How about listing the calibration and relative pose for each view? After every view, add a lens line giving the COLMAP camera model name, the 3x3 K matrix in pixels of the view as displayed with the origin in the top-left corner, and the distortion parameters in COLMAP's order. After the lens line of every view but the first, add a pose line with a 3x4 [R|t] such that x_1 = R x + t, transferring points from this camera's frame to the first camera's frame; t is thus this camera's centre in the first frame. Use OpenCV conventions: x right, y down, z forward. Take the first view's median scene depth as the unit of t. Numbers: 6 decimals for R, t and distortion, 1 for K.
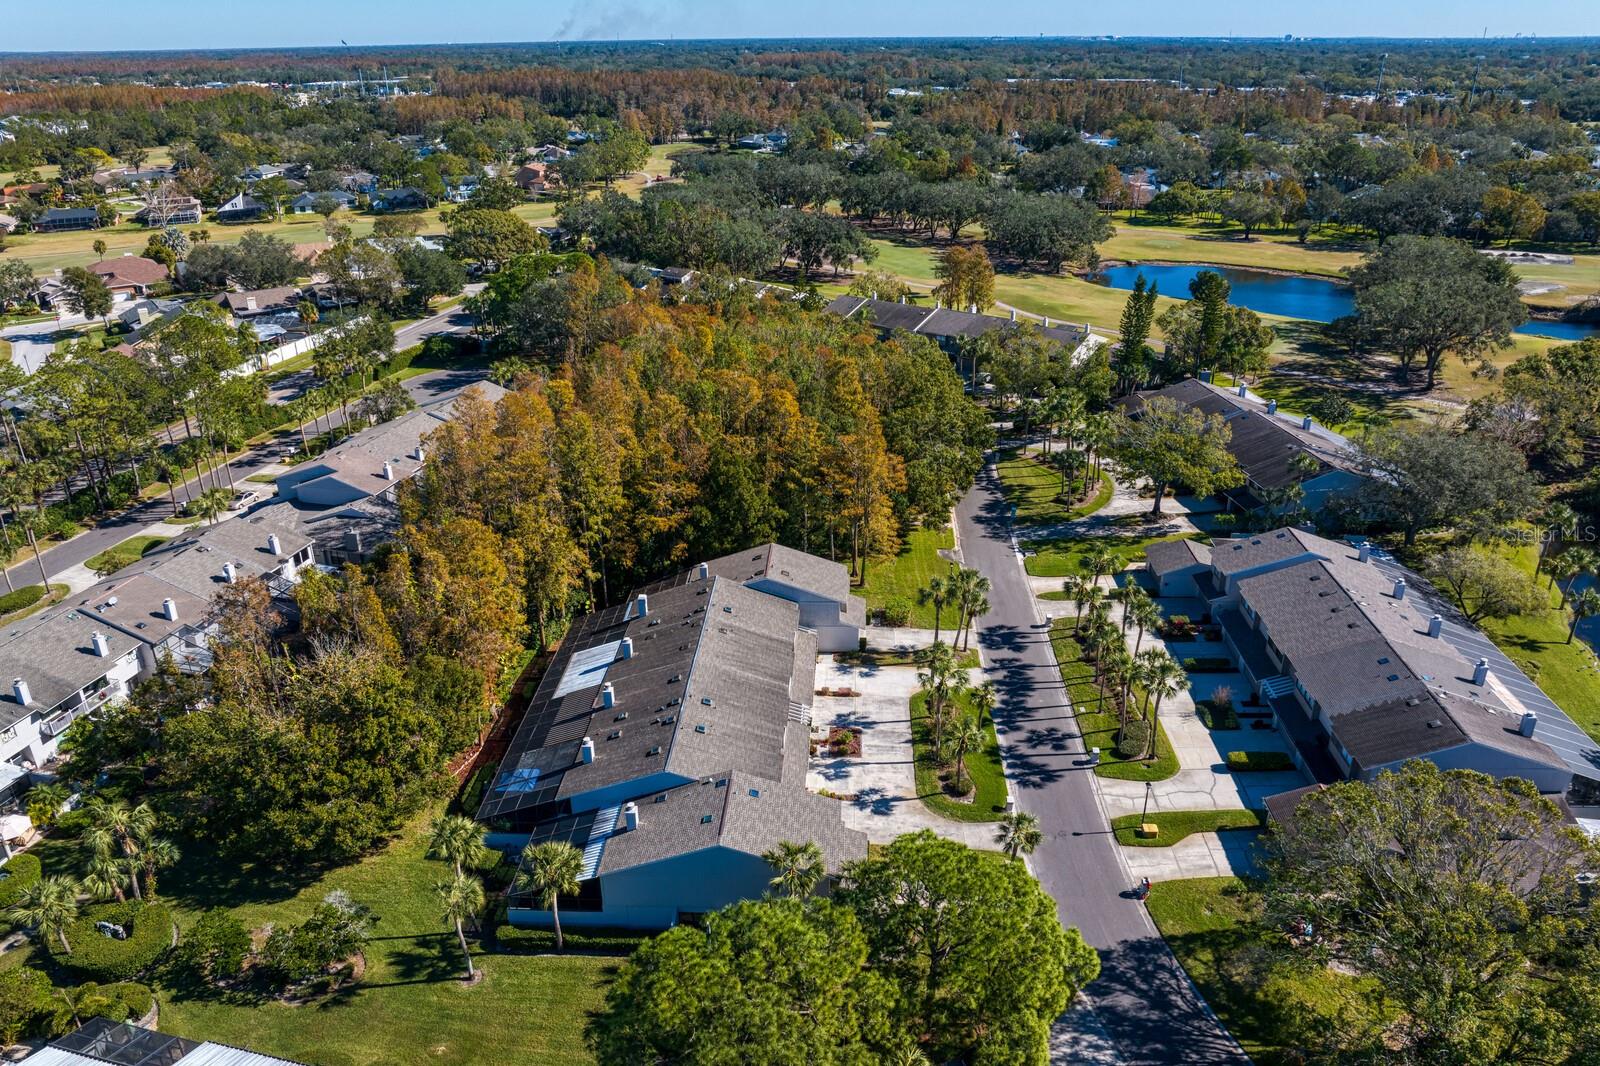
lens RADIAL K [[1129.7, 0, 807.2], [0, 1129.7, 526.2], [0, 0, 1]] dist [-0.040240, -0.003772]
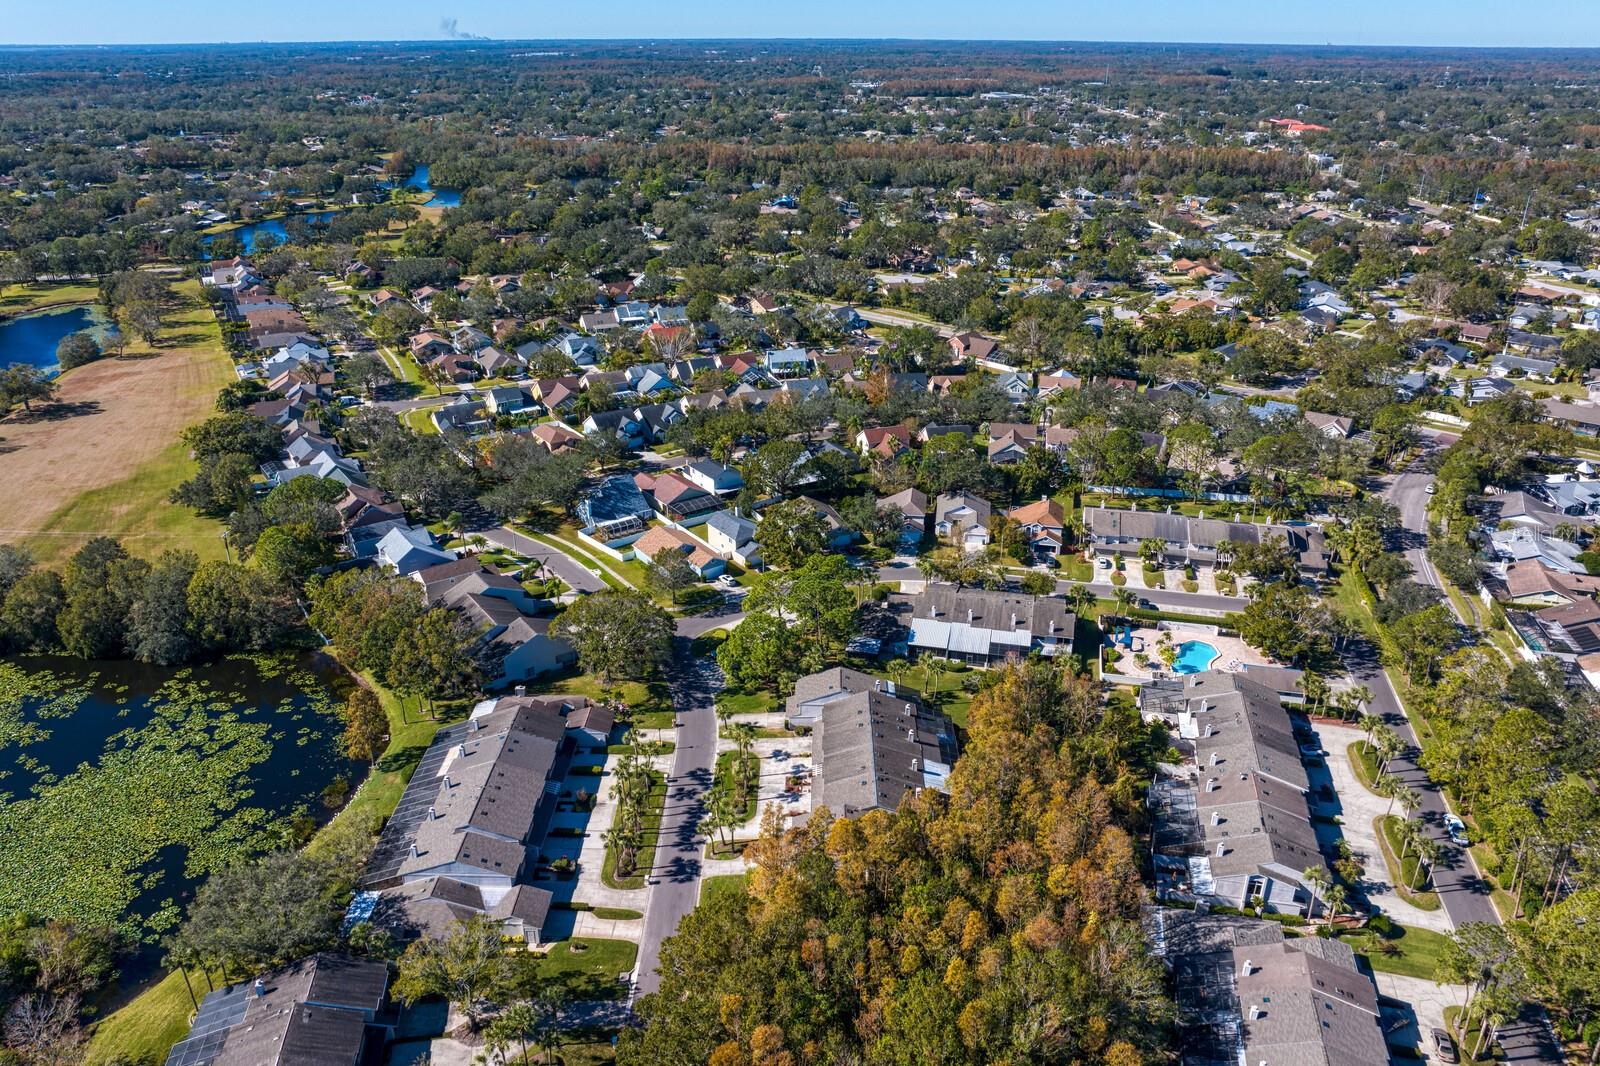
lens RADIAL K [[1122.9, 0, 803.7], [0, 1122.9, 528.0], [0, 0, 1]] dist [-0.040974, -0.002507]
pose [[-0.999428, 0.025966, -0.021684, 0.045708], [0.001543, 0.675292, 0.737549, -1.450710], [0.033794, 0.737093, -0.674946, 1.907384]]
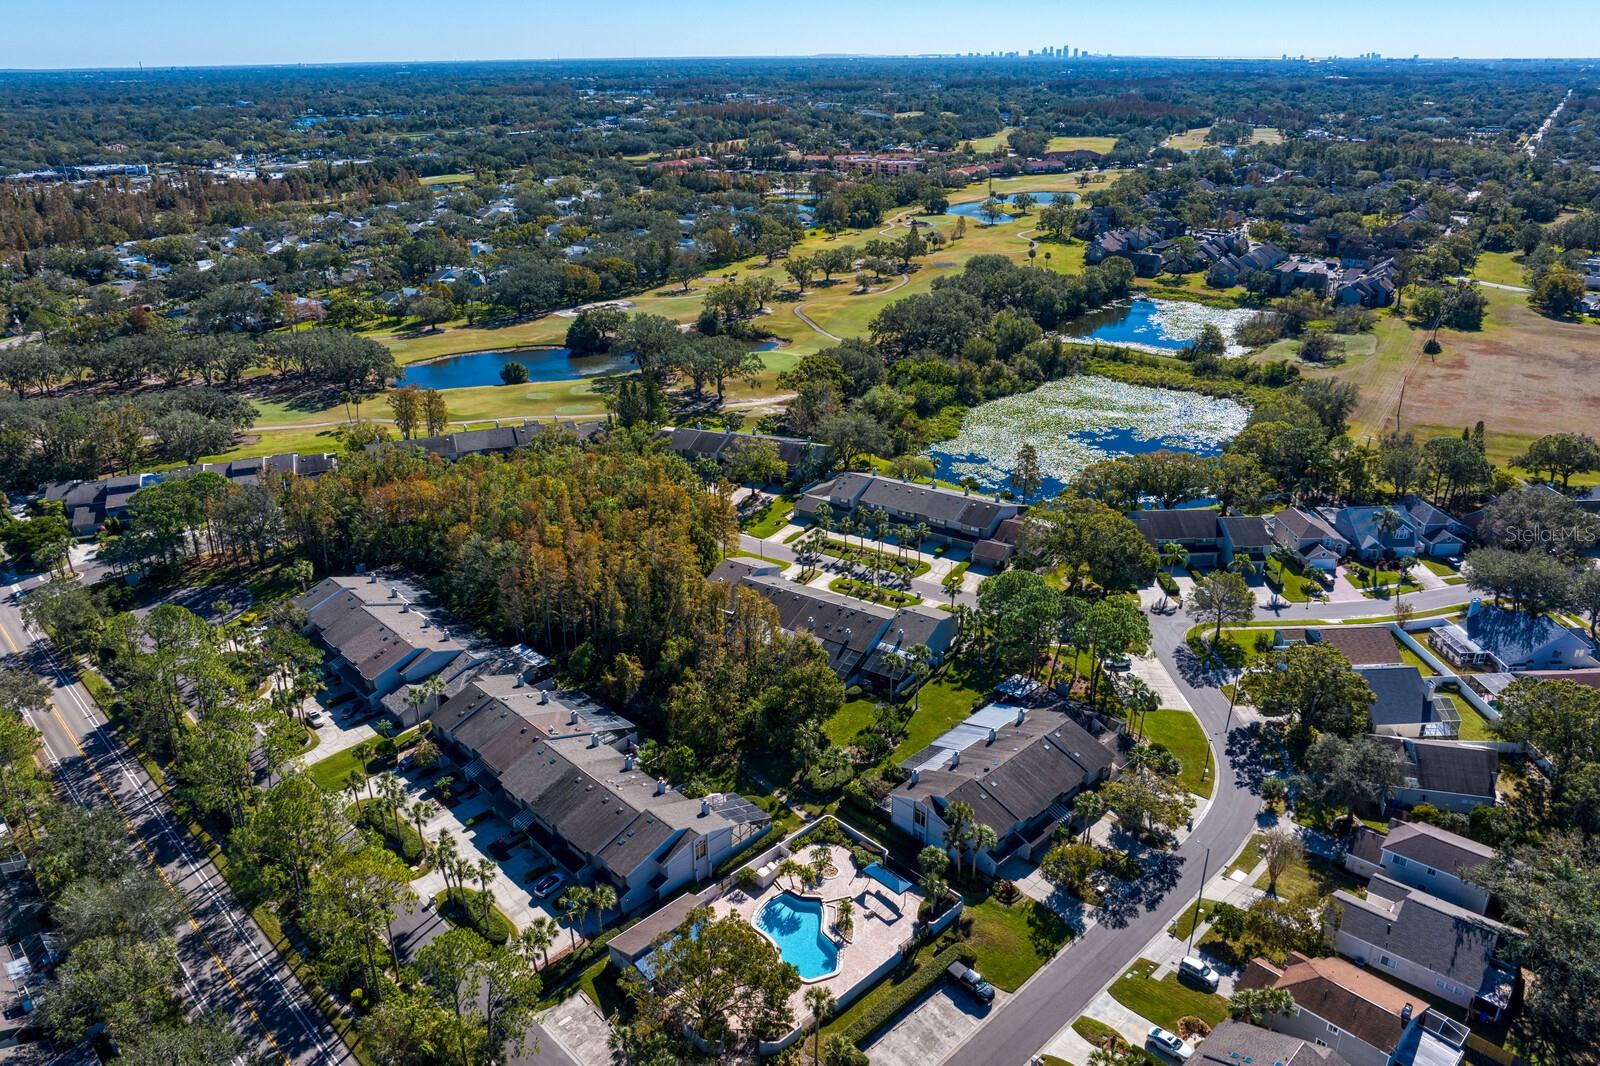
lens RADIAL K [[1129.7, 0, 807.2], [0, 1129.7, 526.2], [0, 0, 1]] dist [-0.040240, -0.003772]
pose [[0.511500, -0.329479, 0.793607, -1.692079], [0.344974, 0.924610, 0.161522, -0.344496], [-0.786995, 0.191155, 0.586599, -0.274865]]
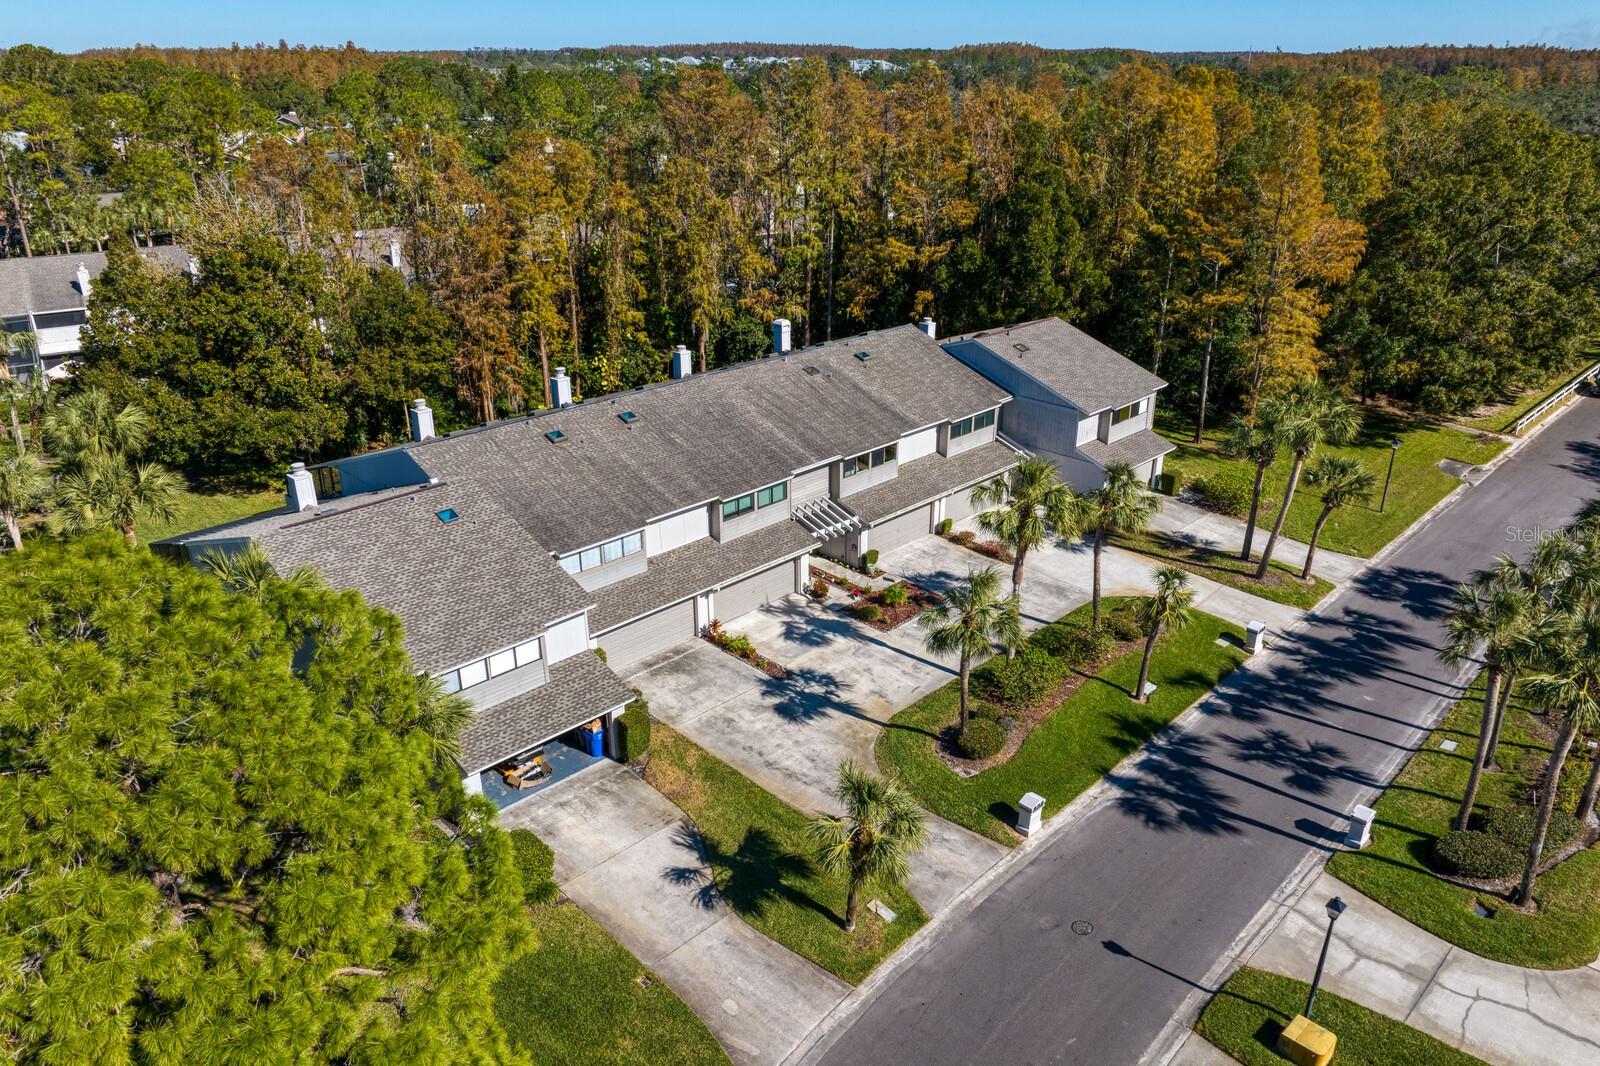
lens RADIAL K [[1142.0, 0, 807.7], [0, 1142.0, 531.7], [0, 0, 1]] dist [-0.041239, -0.001264]
pose [[0.741894, 0.274488, -0.611759, 0.308522], [-0.278577, 0.956079, 0.091143, 0.119652], [0.609908, 0.102803, 0.785776, 0.549251]]
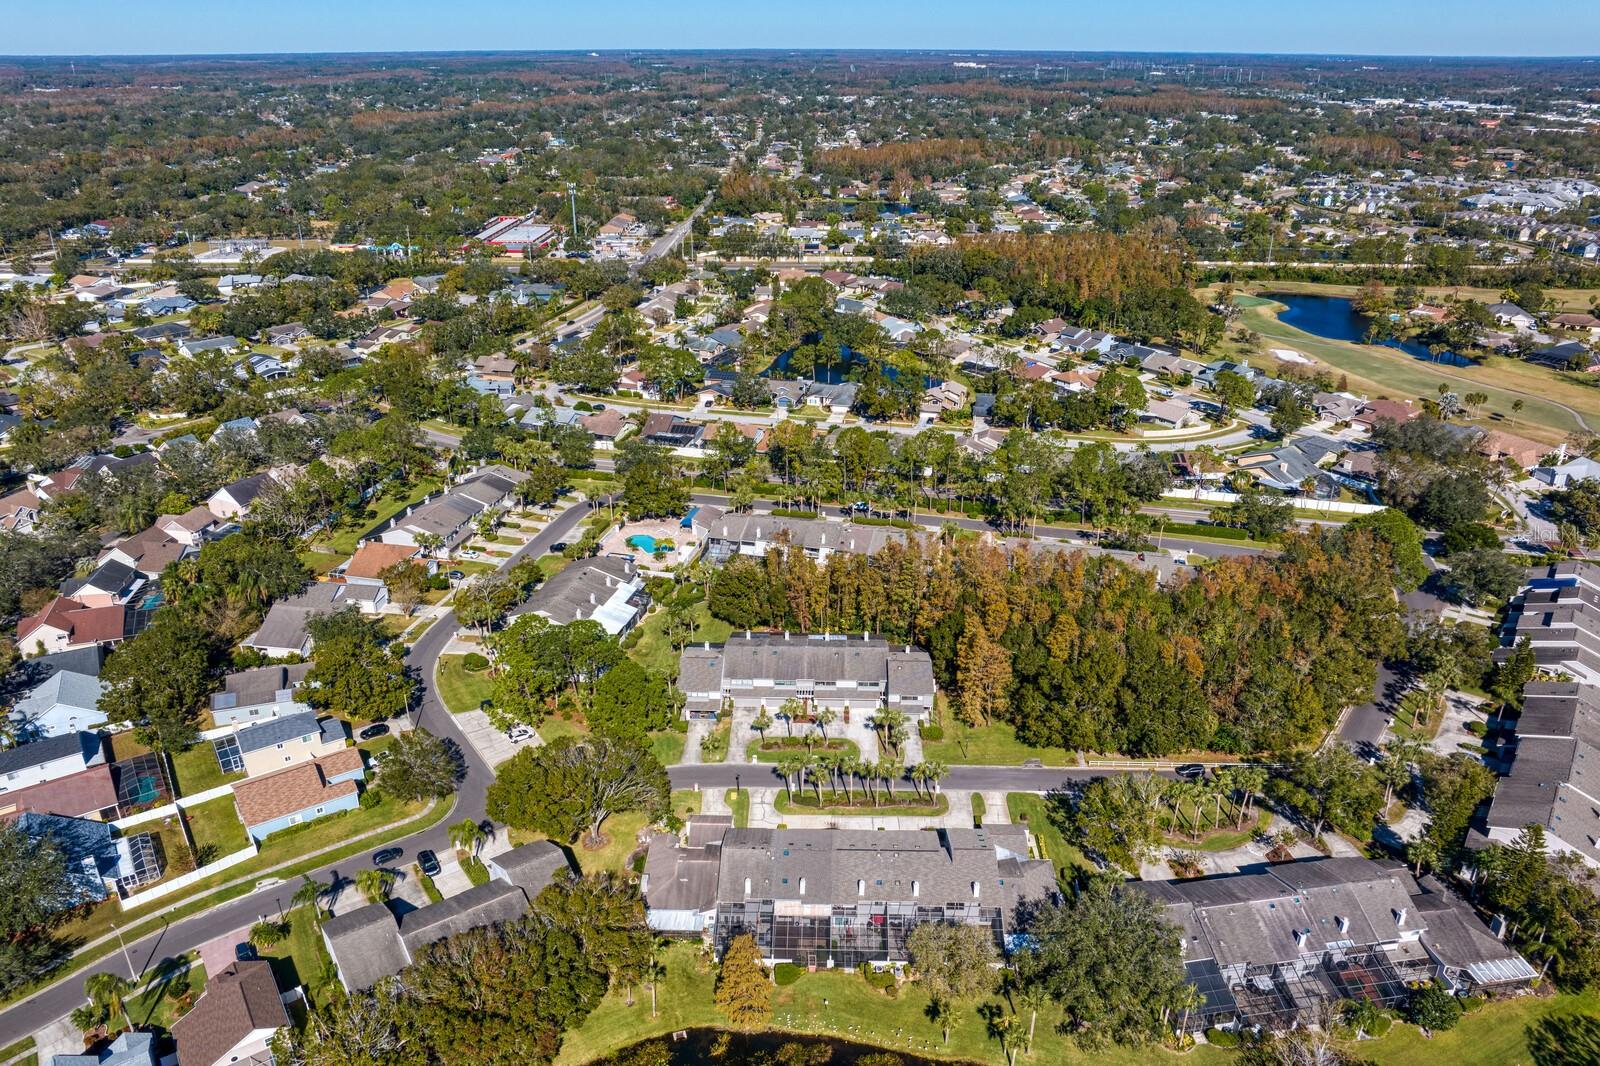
lens RADIAL K [[1121.8, 0, 806.0], [0, 1121.8, 573.2], [0, 0, 1]] dist [-0.036615, -0.001109]
pose [[0.019665, 0.439899, -0.897832, 1.777186], [-0.403632, 0.825067, 0.395406, -0.856497], [0.914710, 0.354618, 0.193782, 0.482797]]
